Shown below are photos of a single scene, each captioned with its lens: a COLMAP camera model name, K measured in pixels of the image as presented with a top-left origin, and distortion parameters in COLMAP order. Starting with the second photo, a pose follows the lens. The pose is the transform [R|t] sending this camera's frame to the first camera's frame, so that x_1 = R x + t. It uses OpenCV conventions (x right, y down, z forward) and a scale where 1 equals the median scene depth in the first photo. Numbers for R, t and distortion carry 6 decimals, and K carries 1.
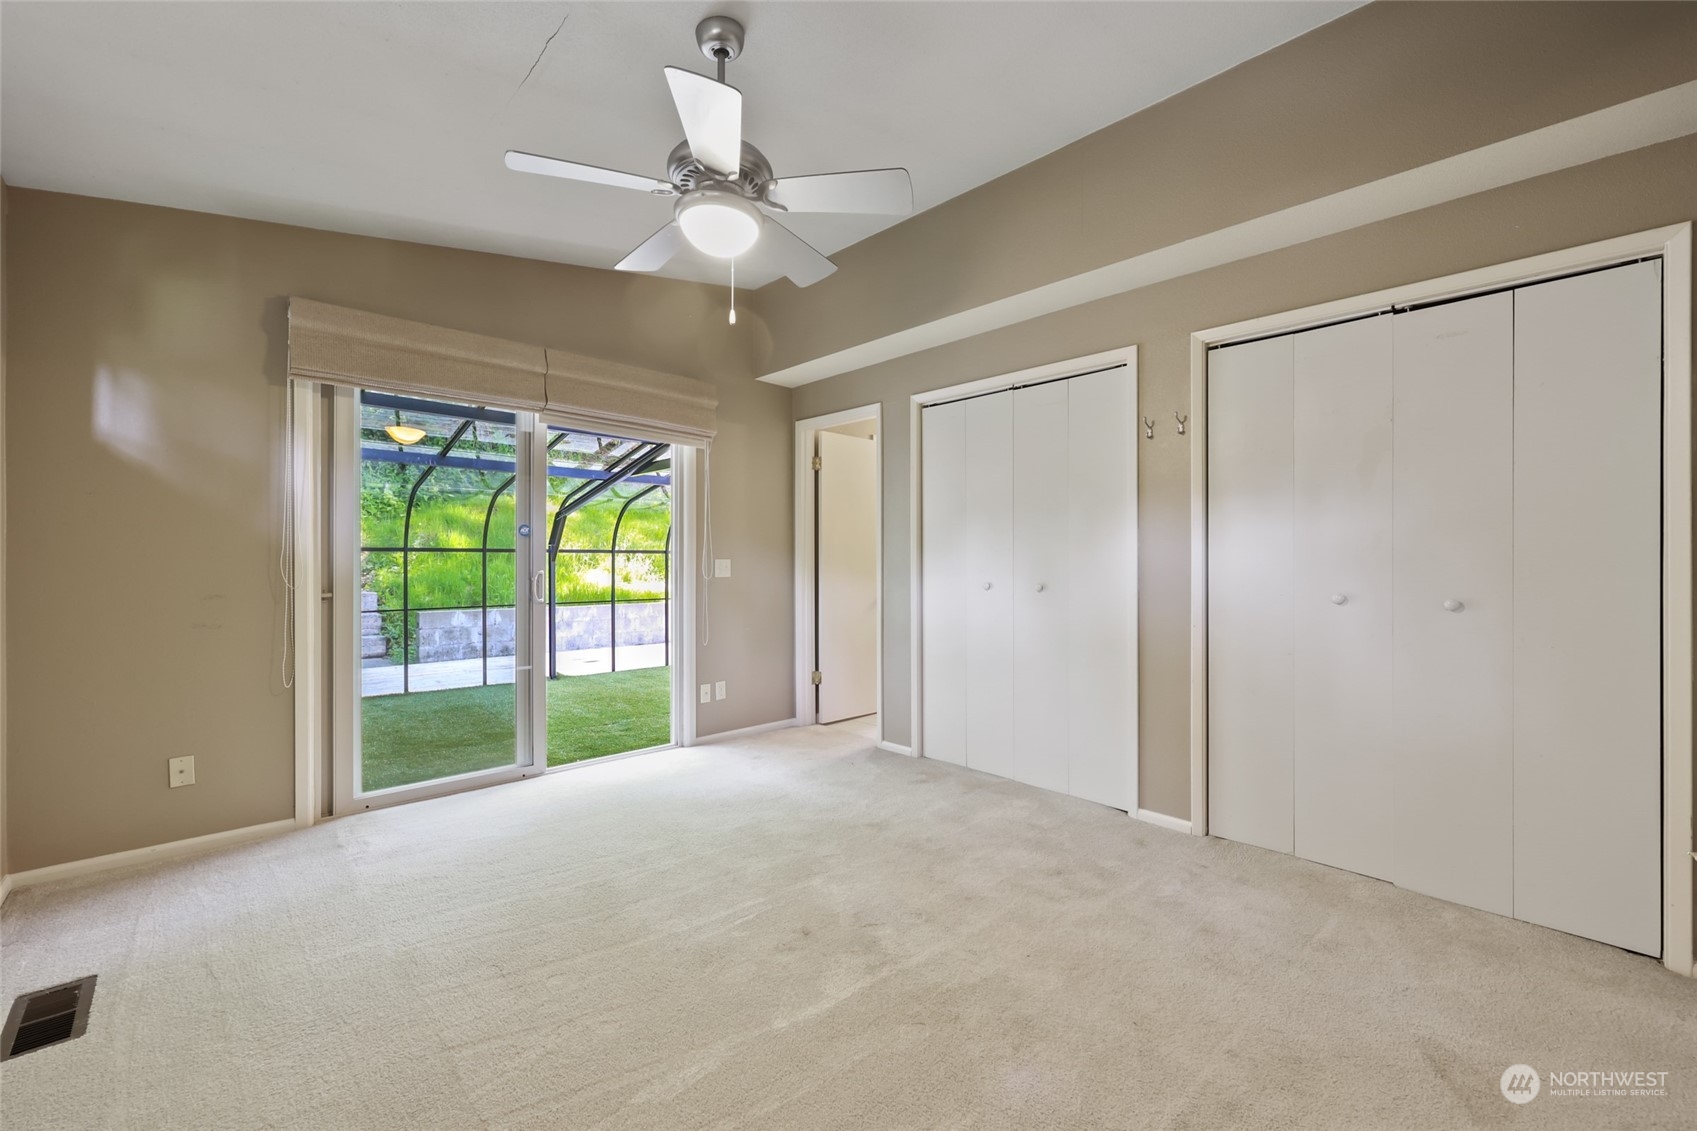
lens RADIAL K [[687.7, 0, 853.5], [0, 687.7, 562.4], [0, 0, 1]] dist [-0.000021, -0.000015]
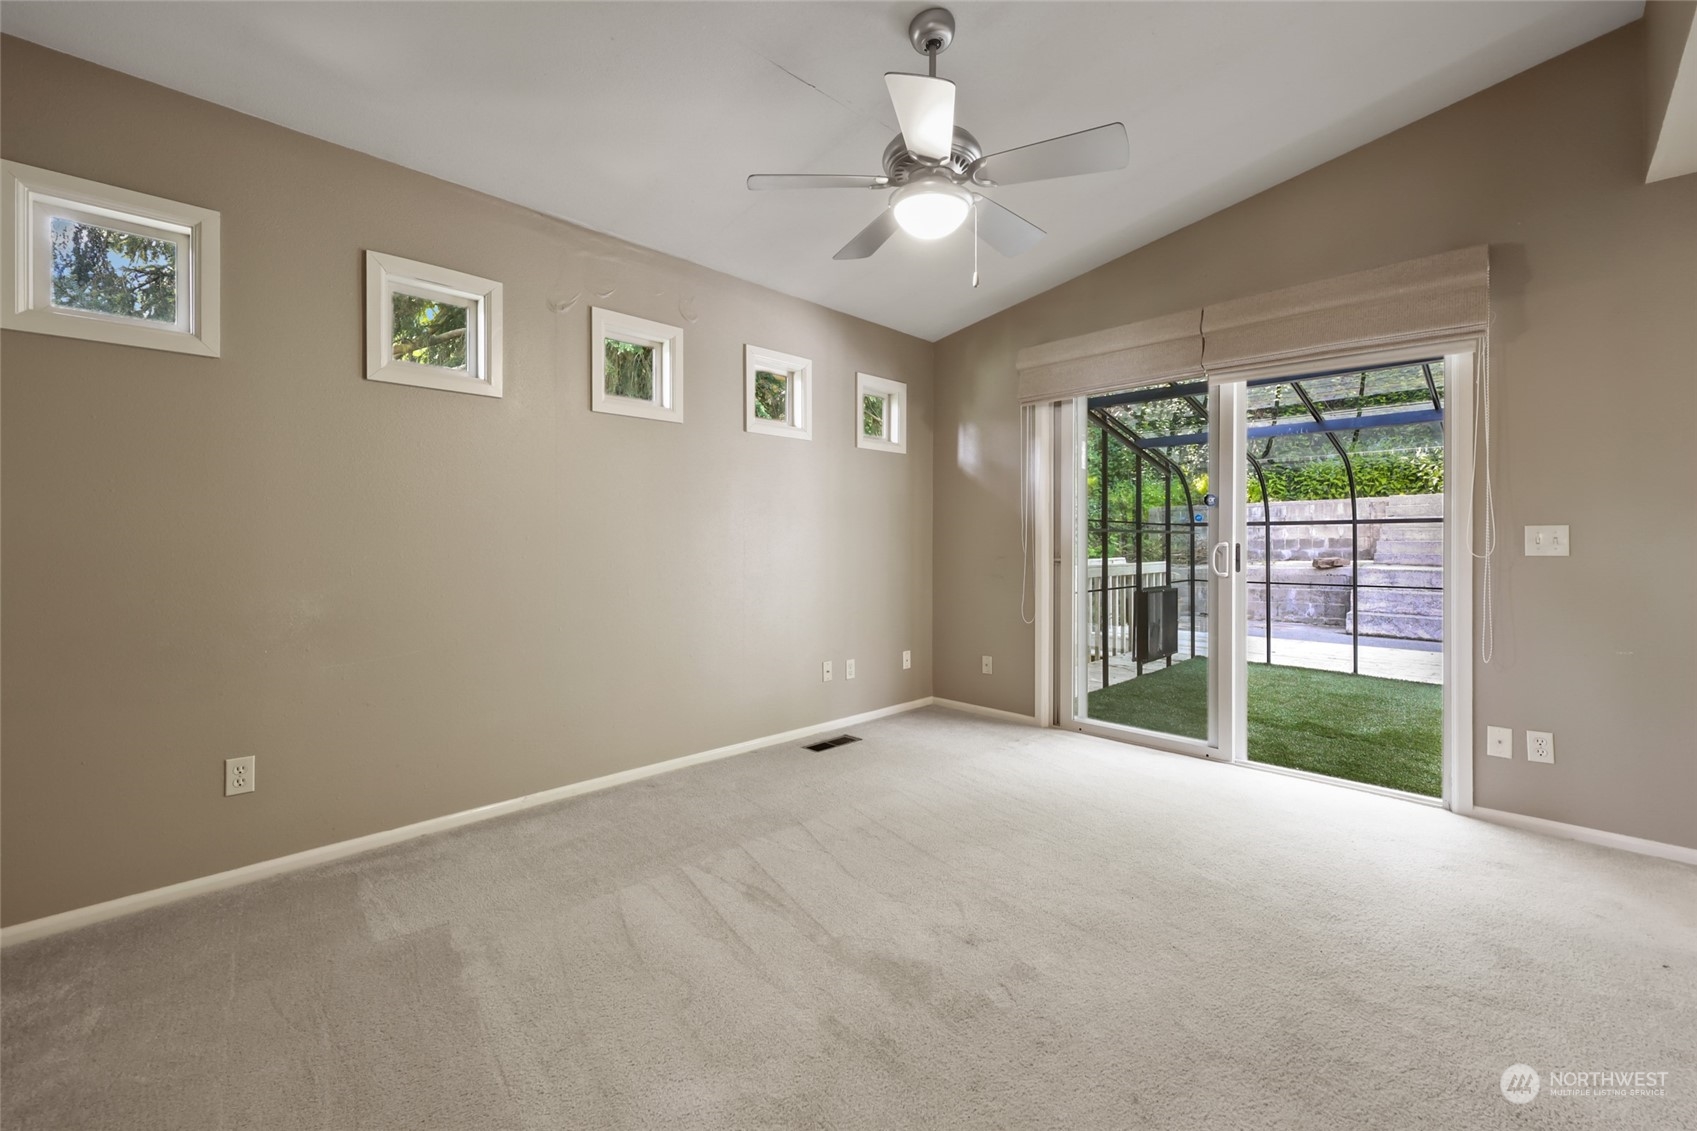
lens RADIAL K [[698.8, 0, 842.5], [0, 698.8, 537.5], [0, 0, 1]] dist [0.001178, 0.000137]
pose [[0.012430, -0.003831, -0.999915, 0.475459], [0.002254, 0.999990, -0.003803, 0.007981], [0.999920, -0.002207, 0.012438, 0.464002]]
